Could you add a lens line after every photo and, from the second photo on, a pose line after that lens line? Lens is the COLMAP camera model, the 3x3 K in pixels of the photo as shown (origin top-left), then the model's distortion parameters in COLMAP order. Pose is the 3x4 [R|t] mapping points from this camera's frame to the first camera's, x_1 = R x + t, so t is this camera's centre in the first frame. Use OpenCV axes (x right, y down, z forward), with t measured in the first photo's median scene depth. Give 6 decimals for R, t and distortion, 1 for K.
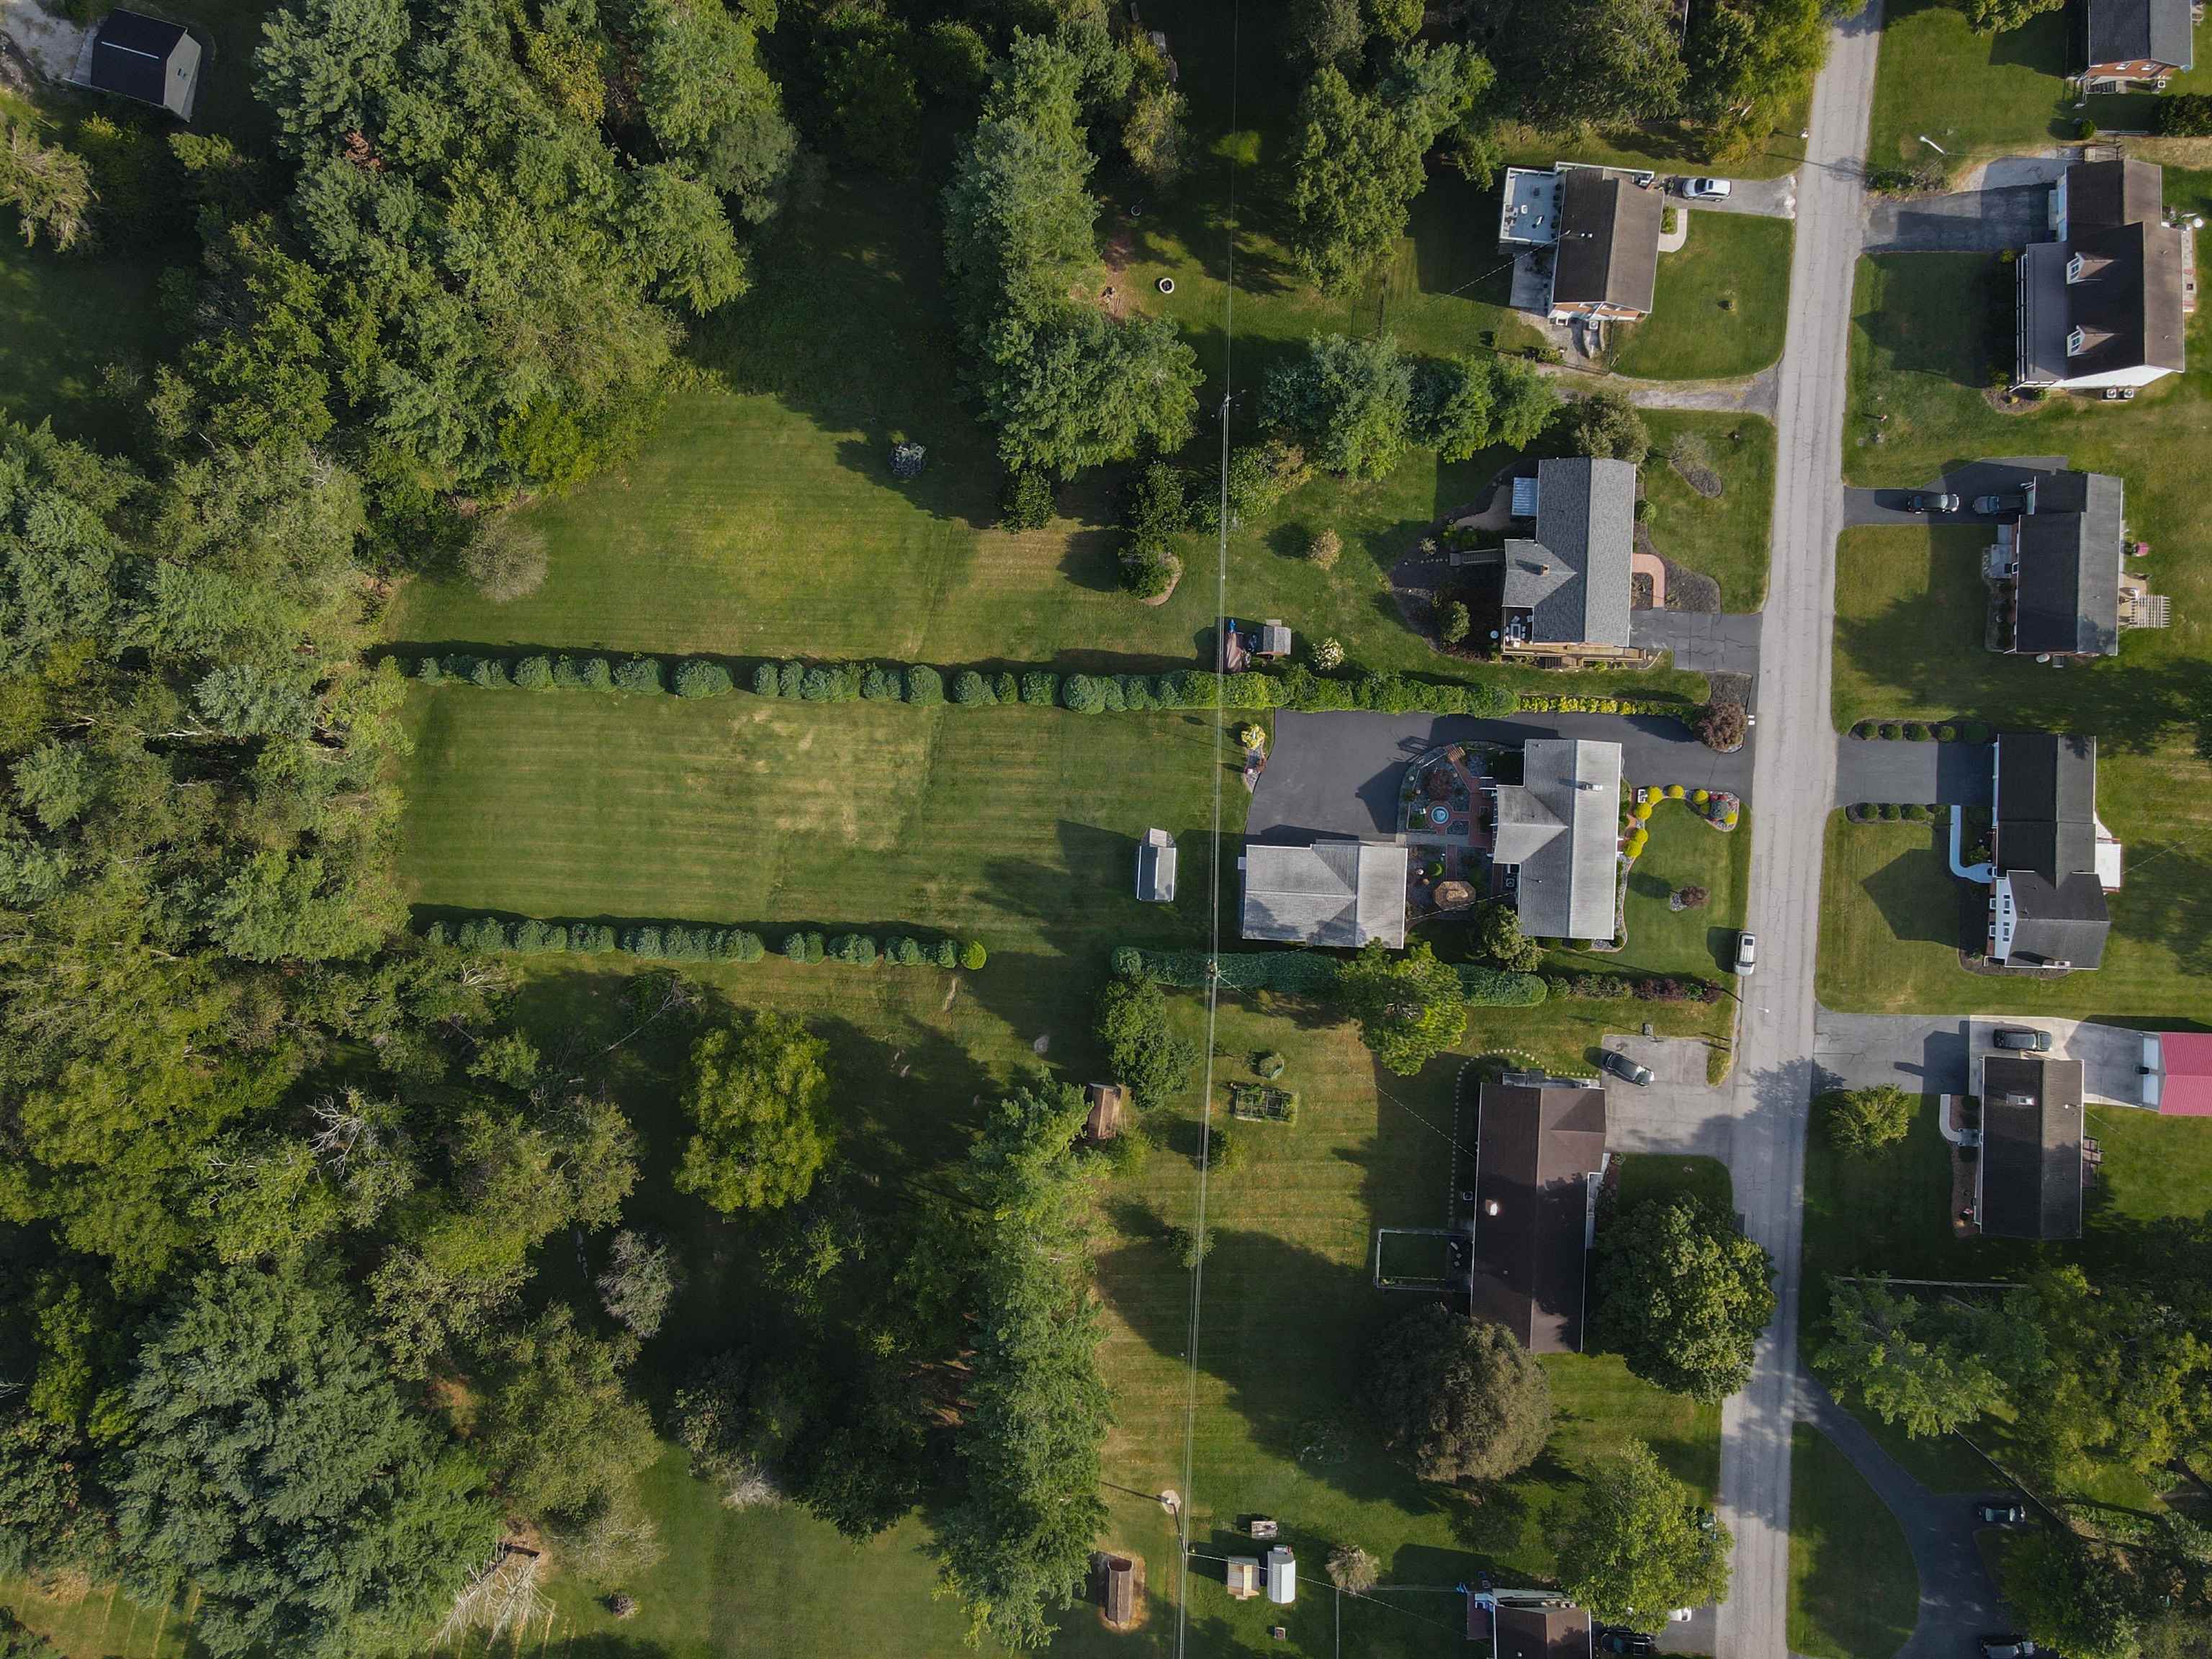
lens RADIAL K [[1606.4, 0, 1114.4], [0, 1606.4, 833.6], [0, 0, 1]] dist [0.005843, 0.015990]
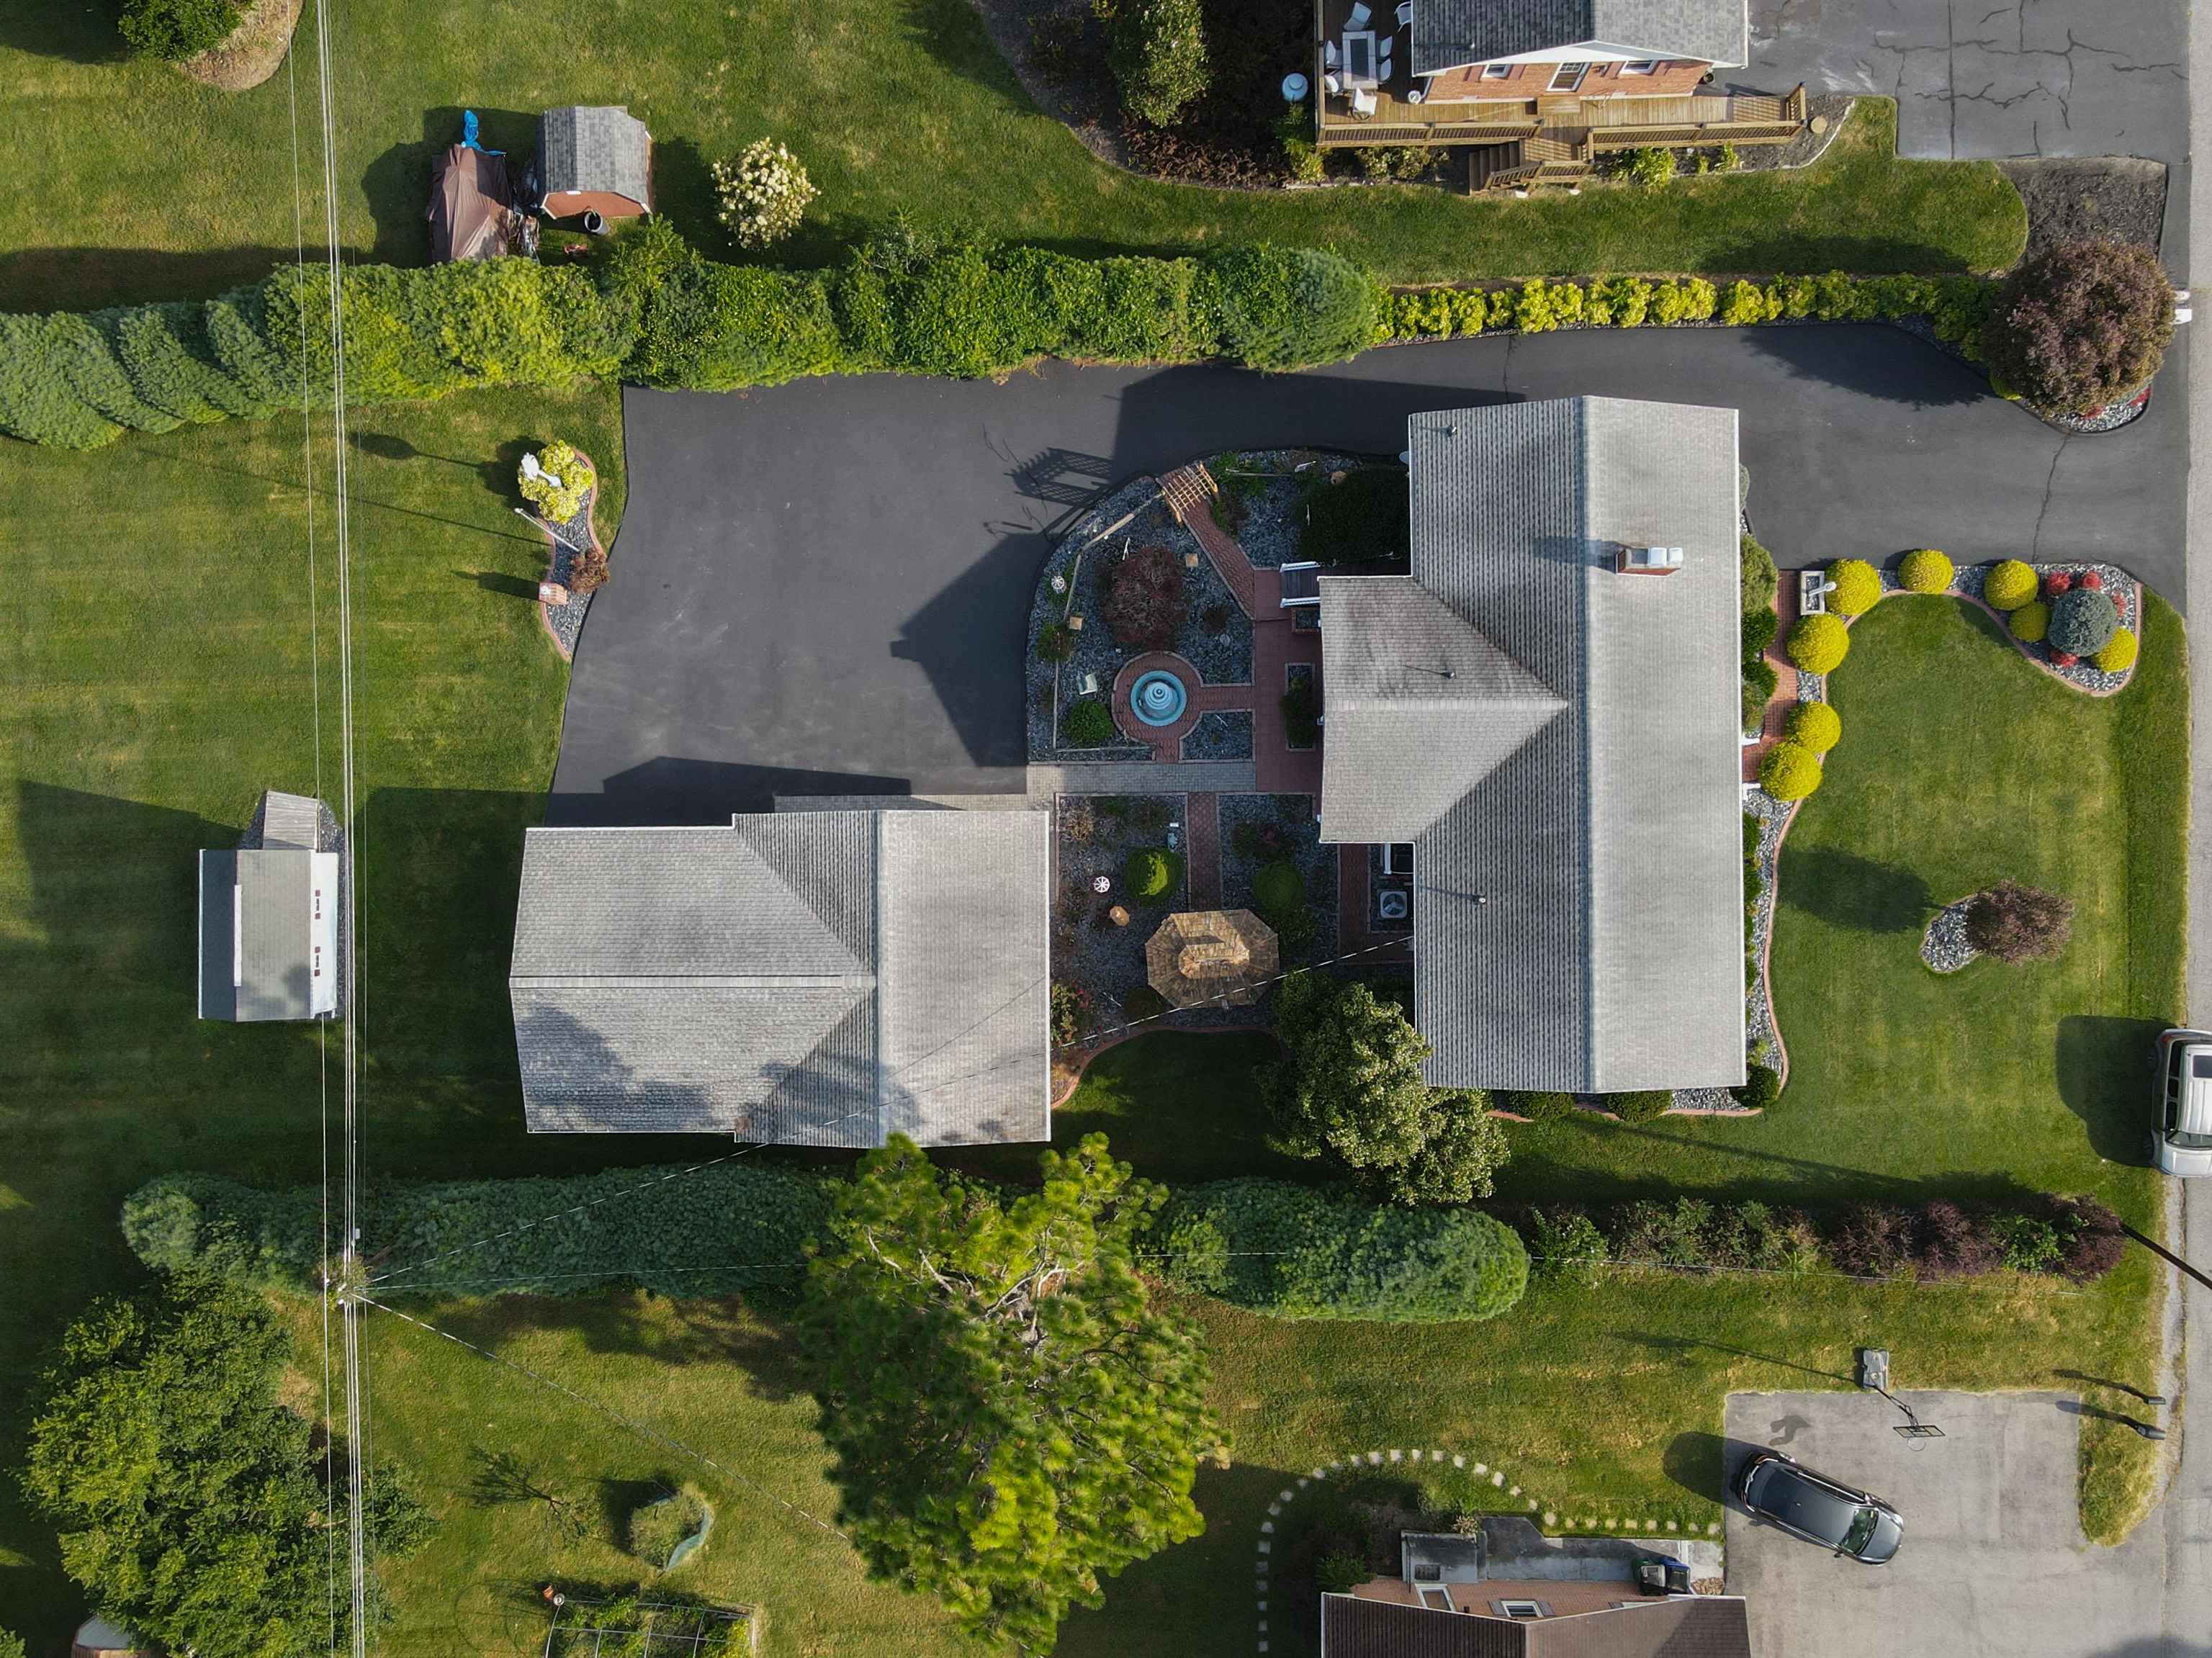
lens RADIAL K [[1779.9, 0, 1096.0], [0, 1779.9, 831.8], [0, 0, 1]] dist [0.006586, 0.022909]
pose [[0.998573, -0.053404, -0.000236, 0.193582], [0.053404, 0.998572, 0.001632, 0.013283], [0.000148, -0.001643, 0.999999, 0.671308]]
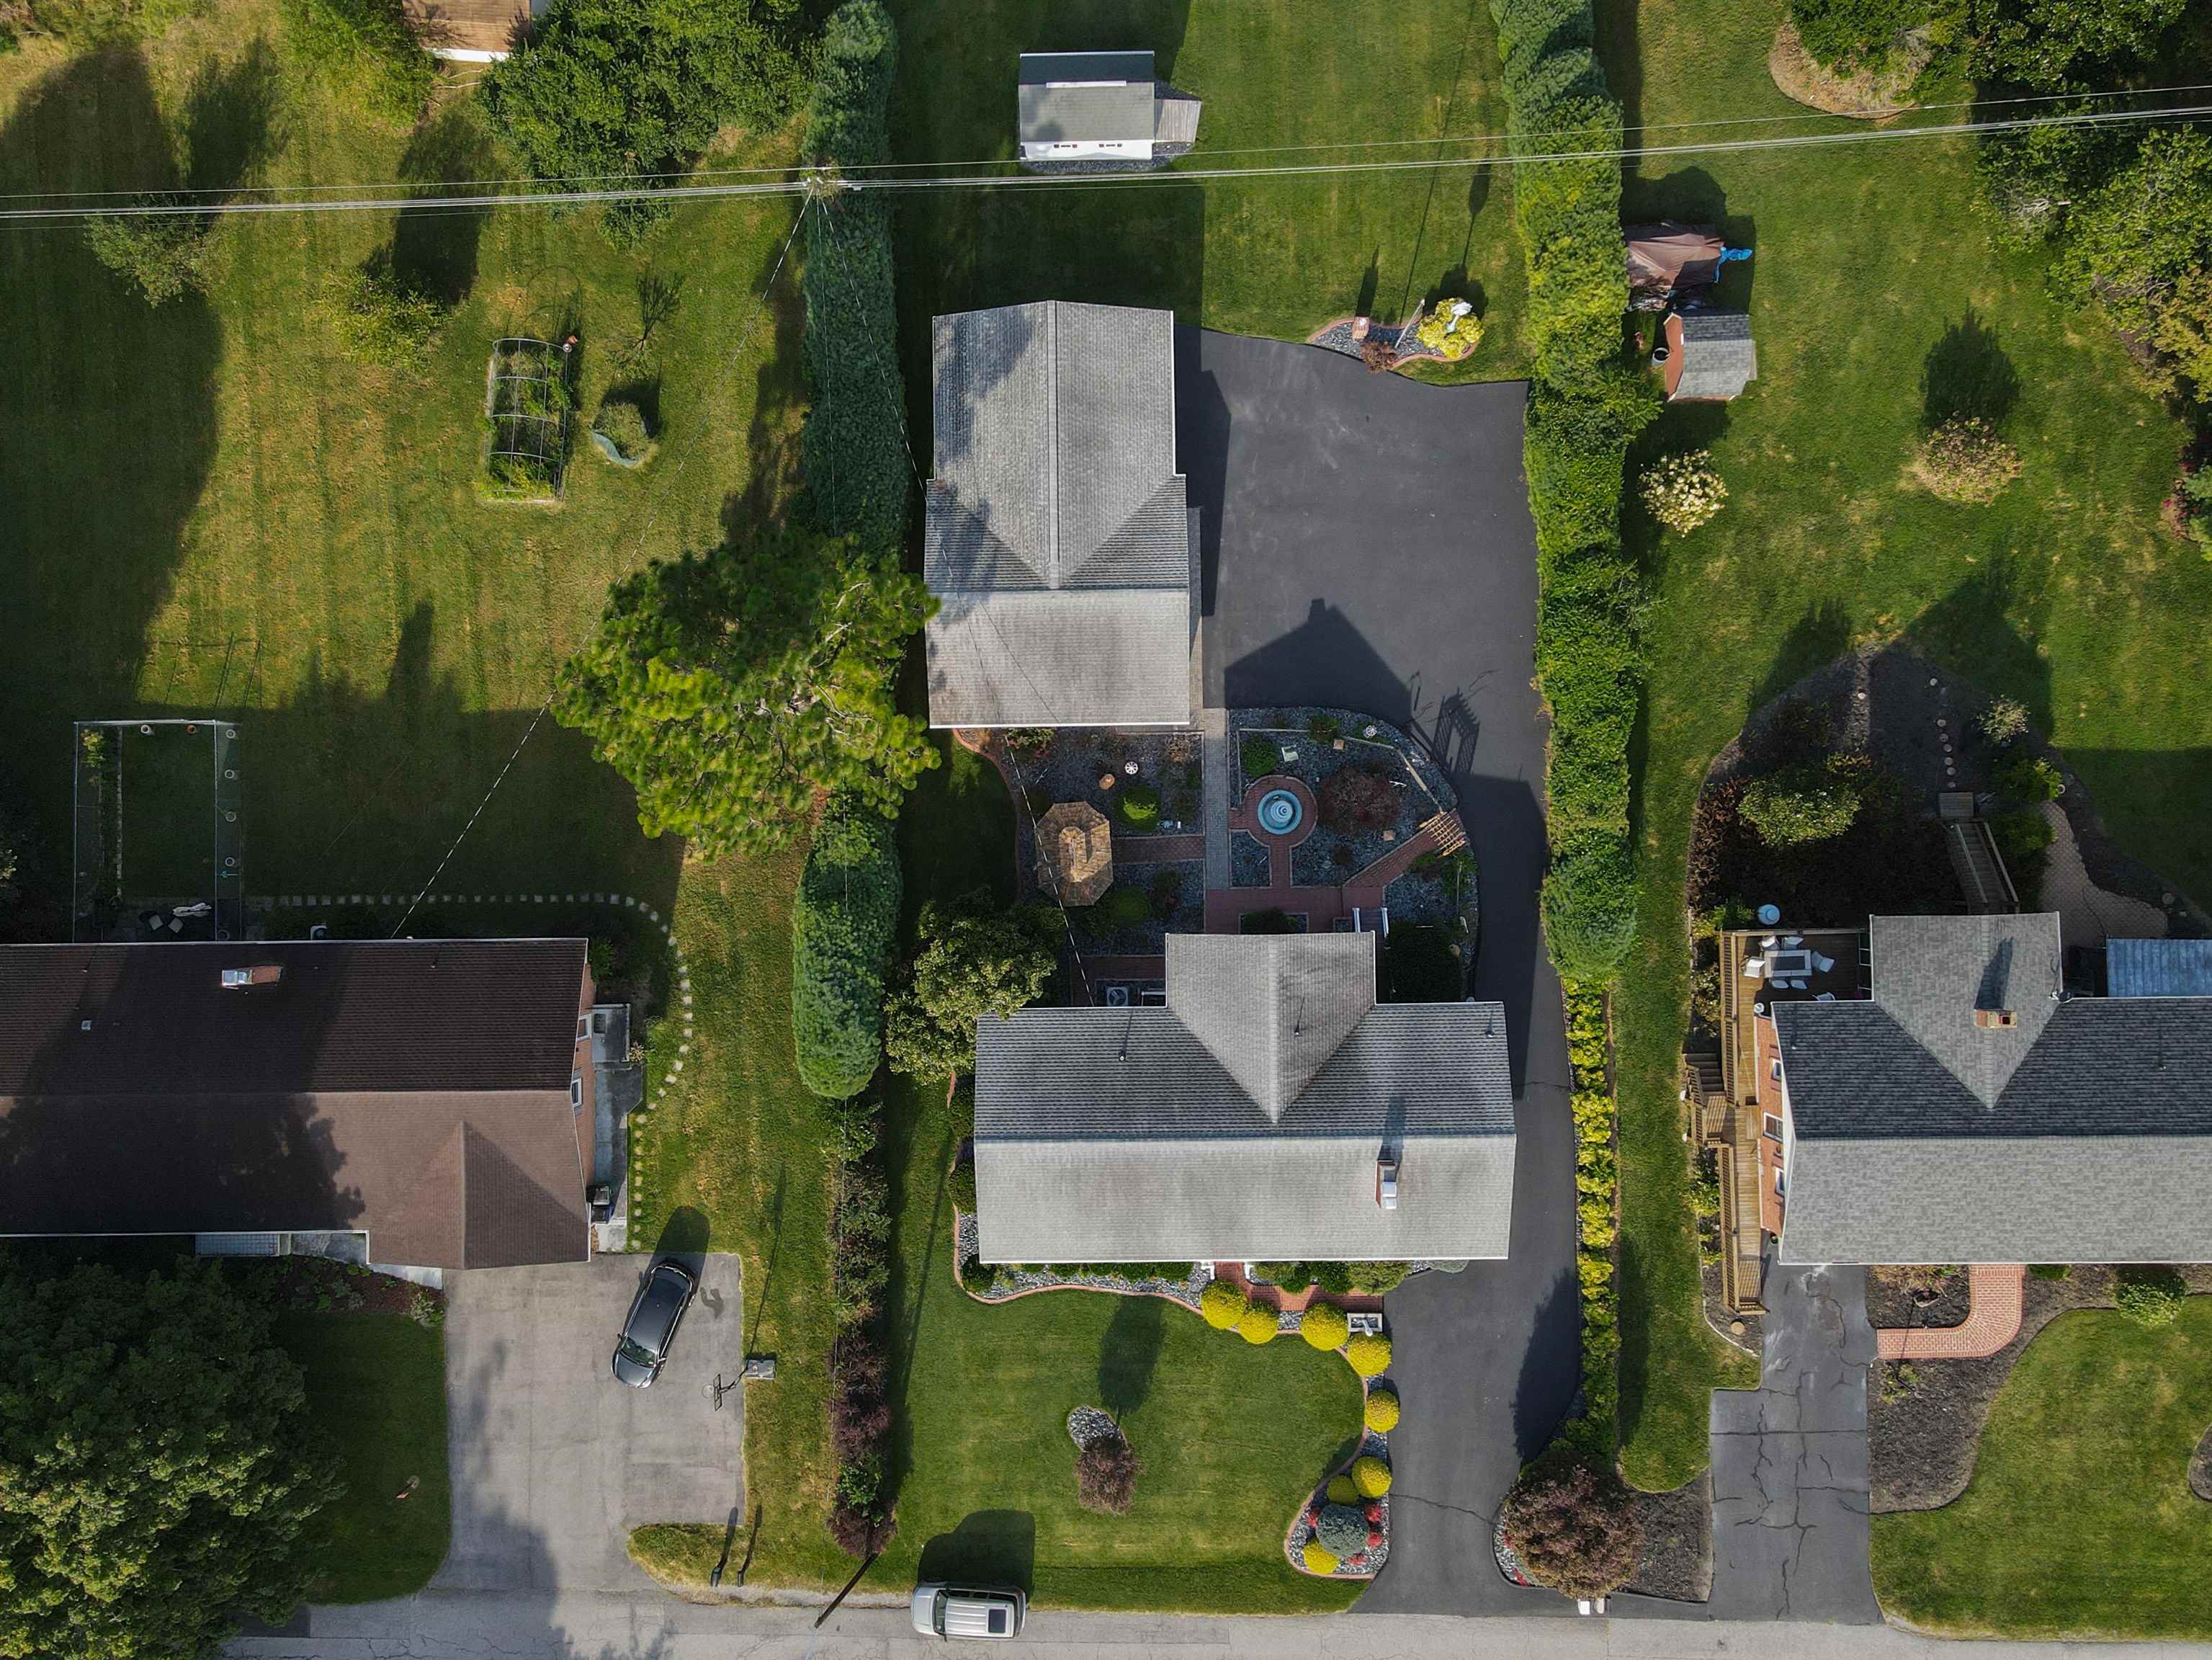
lens RADIAL K [[1680.6, 0, 1106.0], [0, 1680.6, 830.0], [0, 0, 1]] dist [-0.000068, 0.040279]
pose [[0.060551, 0.998158, 0.003706, 0.207595], [-0.997289, 0.060342, 0.042122, 0.013864], [0.041821, -0.006247, 0.999106, 0.603902]]
